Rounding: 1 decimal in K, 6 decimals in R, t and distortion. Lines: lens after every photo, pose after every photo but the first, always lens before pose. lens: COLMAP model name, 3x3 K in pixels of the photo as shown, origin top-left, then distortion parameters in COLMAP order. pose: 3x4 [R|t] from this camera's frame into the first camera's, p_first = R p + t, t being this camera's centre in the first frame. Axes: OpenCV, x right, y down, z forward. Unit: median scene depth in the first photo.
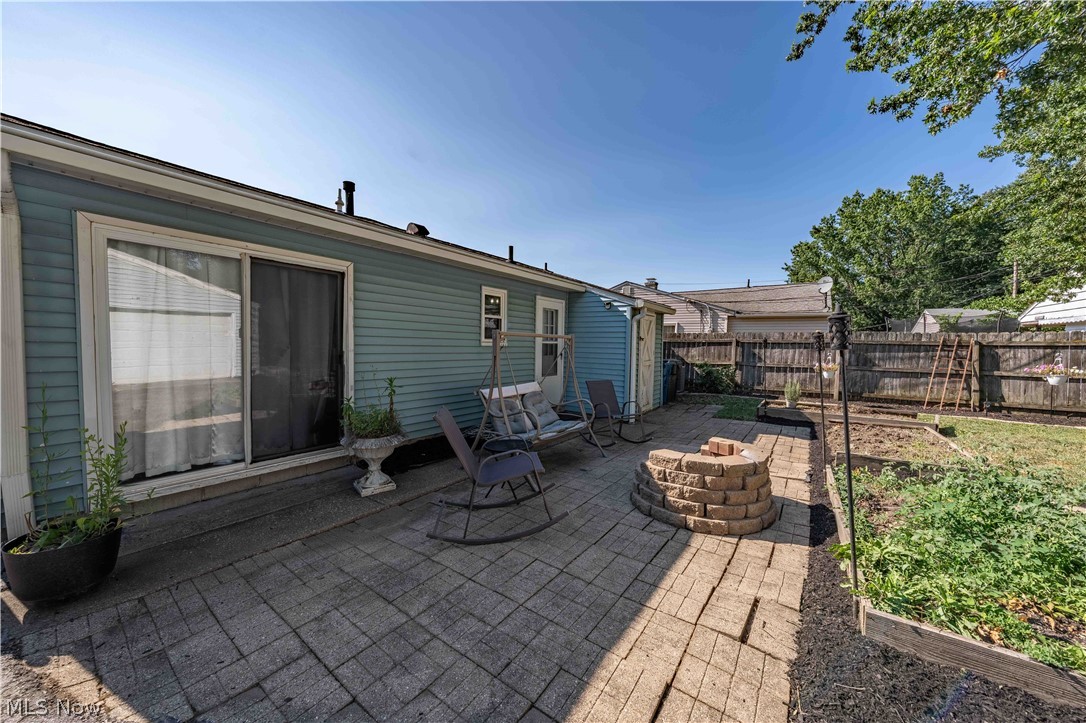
lens RADIAL K [[371.9, 0, 547.4], [0, 371.9, 361.1], [0, 0, 1]] dist [-0.002278, 0.000034]
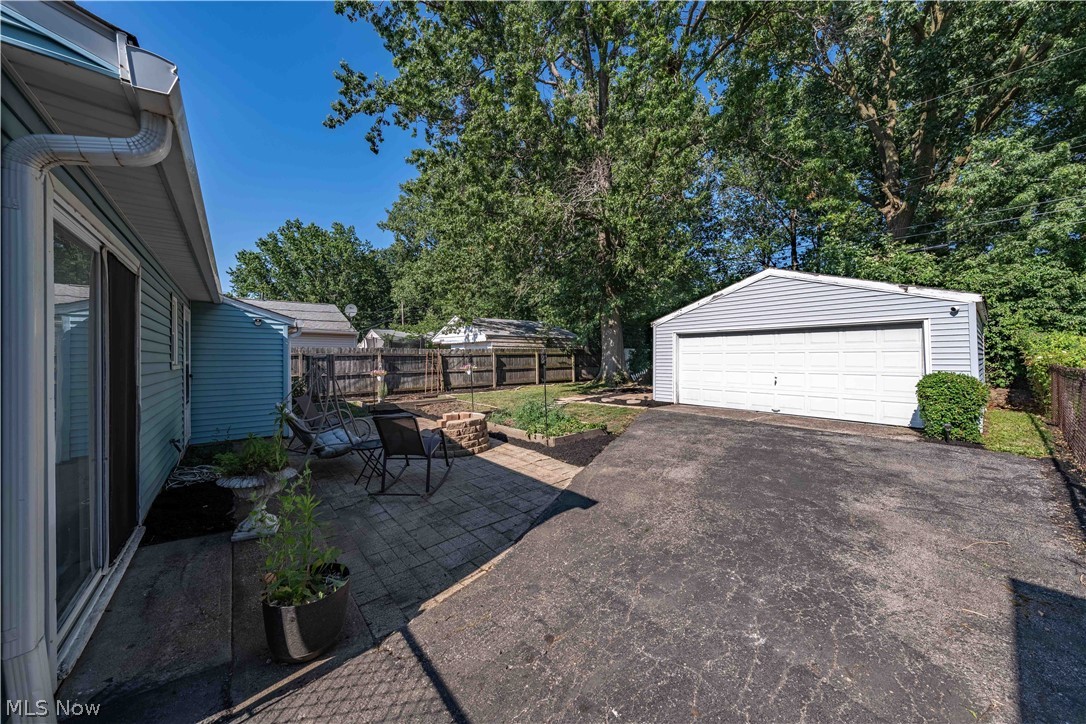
lens RADIAL K [[375.5, 0, 541.7], [0, 375.5, 358.5], [0, 0, 1]] dist [-0.000957, -0.004225]
pose [[0.261745, -0.023483, 0.964851, -0.565908], [0.053061, 0.998542, 0.009908, -0.024776], [-0.963677, 0.048602, 0.262610, 0.036656]]
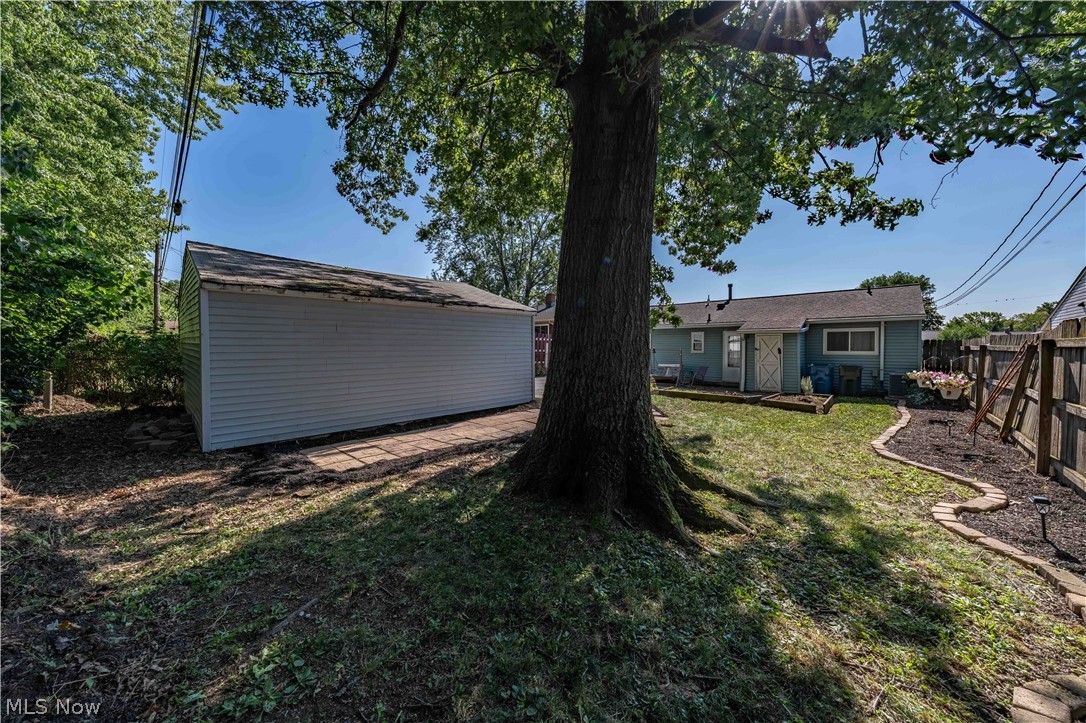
lens RADIAL K [[371.9, 0, 547.4], [0, 371.9, 361.1], [0, 0, 1]] dist [-0.002278, 0.000034]
pose [[-0.120899, 0.021132, -0.992440, 2.215589], [-0.049810, 0.998385, 0.027327, 0.000336], [0.991414, 0.052737, -0.119651, 0.190037]]
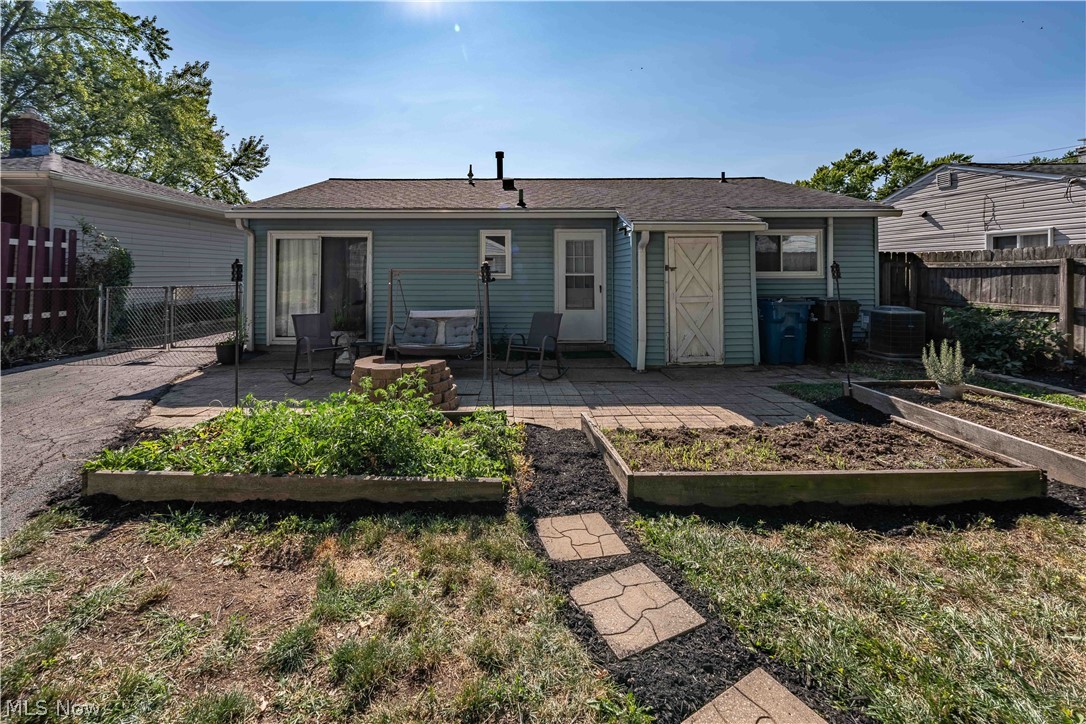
lens RADIAL K [[448.6, 0, 532.2], [0, 448.6, 270.8], [0, 0, 1]] dist [0.012137, -0.000195]
pose [[0.599308, -0.023312, -0.800179, 0.835750], [-0.024835, 0.998553, -0.047692, -0.001936], [0.800134, 0.048454, 0.597862, 0.199376]]
